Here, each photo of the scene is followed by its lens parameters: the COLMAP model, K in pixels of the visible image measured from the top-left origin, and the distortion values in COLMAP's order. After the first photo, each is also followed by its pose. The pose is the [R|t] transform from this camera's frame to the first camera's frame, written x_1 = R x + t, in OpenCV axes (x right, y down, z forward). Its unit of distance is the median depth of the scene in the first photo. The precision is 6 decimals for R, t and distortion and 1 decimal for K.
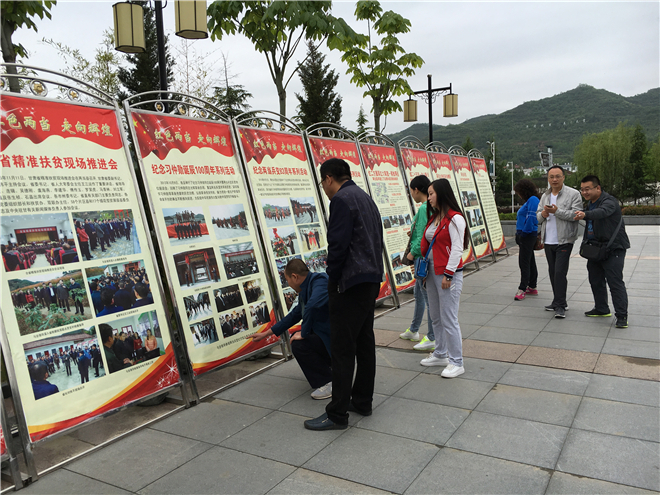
lens RADIAL K [[572.2, 0, 326.0], [0, 572.2, 249.5], [0, 0, 1]] dist [0.035441, -0.007725]
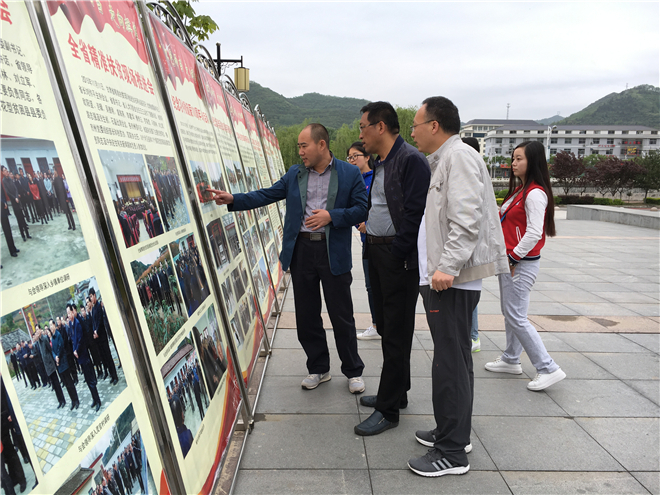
lens RADIAL K [[572.2, 0, 329.4], [0, 572.2, 246.9], [0, 0, 1]] dist [0.035441, -0.007725]
pose [[0.839835, -0.021037, 0.542434, -0.574468], [0.009636, 0.999669, 0.023851, 0.021446], [-0.542756, -0.014803, 0.839760, 0.343866]]
